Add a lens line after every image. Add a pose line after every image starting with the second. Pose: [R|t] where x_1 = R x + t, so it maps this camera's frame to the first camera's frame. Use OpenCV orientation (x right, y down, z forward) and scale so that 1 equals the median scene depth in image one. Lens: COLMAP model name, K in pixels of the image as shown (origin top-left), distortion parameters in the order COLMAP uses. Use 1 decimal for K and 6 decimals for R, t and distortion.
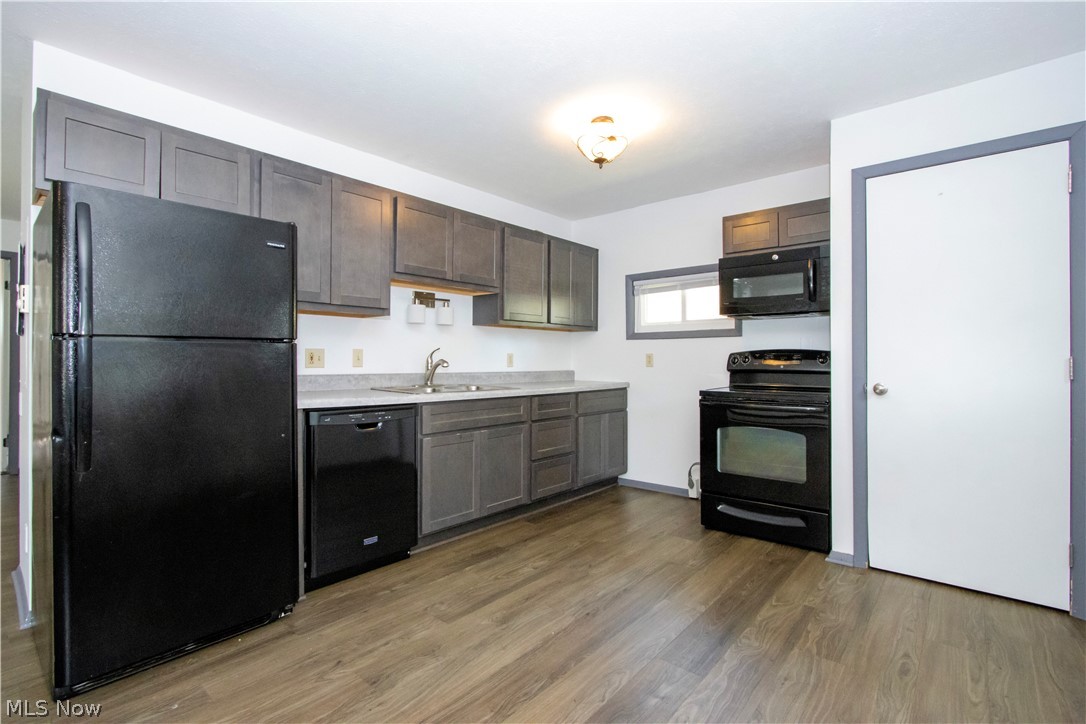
lens RADIAL K [[496.6, 0, 542.6], [0, 496.6, 356.5], [0, 0, 1]] dist [-0.000668, -0.000022]
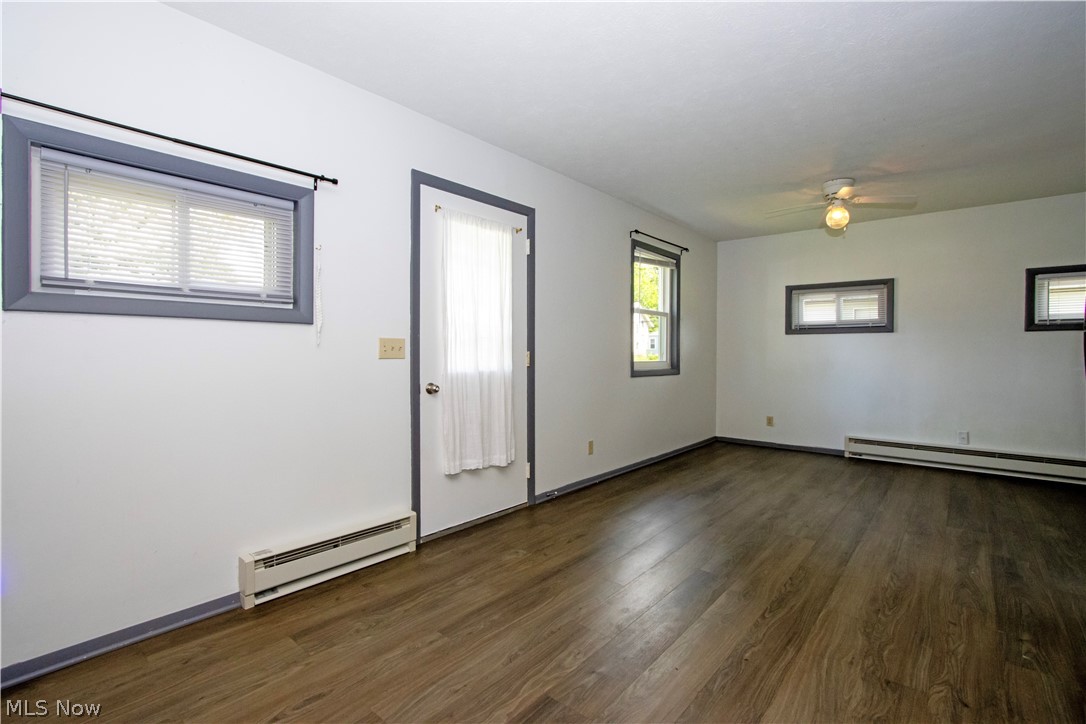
lens RADIAL K [[497.3, 0, 544.7], [0, 497.3, 356.3], [0, 0, 1]] dist [-0.016983, 0.000006]
pose [[-0.999937, -0.004244, -0.010348, 0.159661], [-0.004306, 0.999973, 0.005932, 0.008325], [0.010323, 0.005977, -0.999929, 0.904881]]
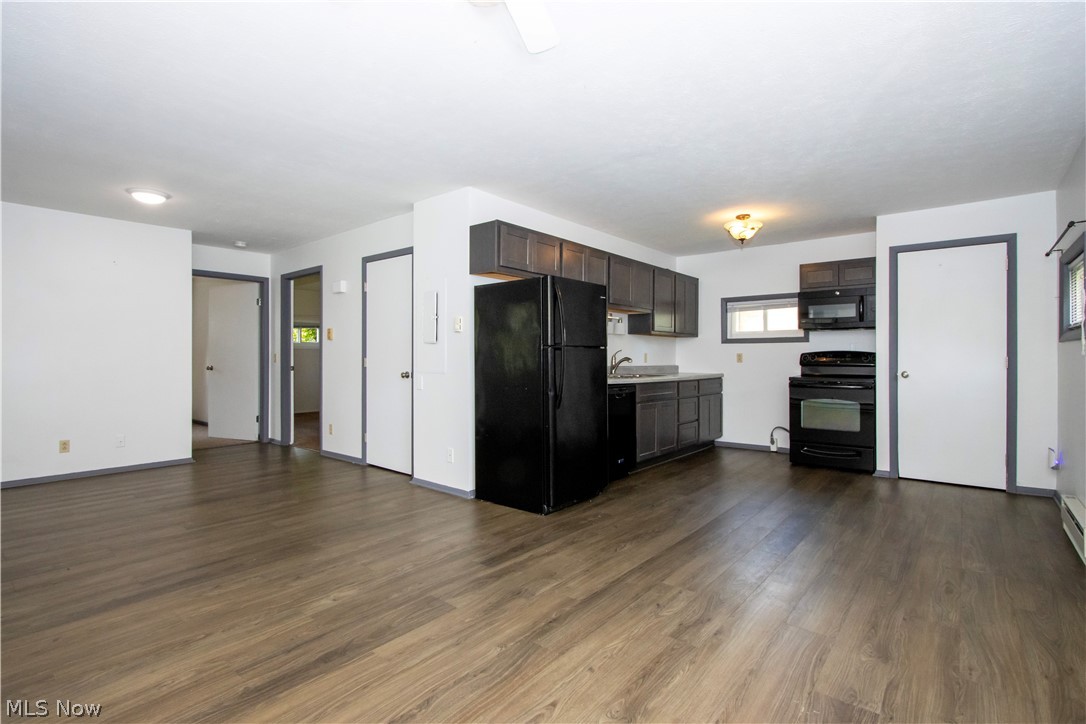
lens RADIAL K [[497.3, 0, 544.7], [0, 497.3, 356.3], [0, 0, 1]] dist [-0.016983, 0.000006]
pose [[0.999933, -0.001238, 0.011475, -0.435692], [0.001202, 0.999994, 0.003120, -0.002759], [-0.011479, -0.003106, 0.999929, -0.511837]]
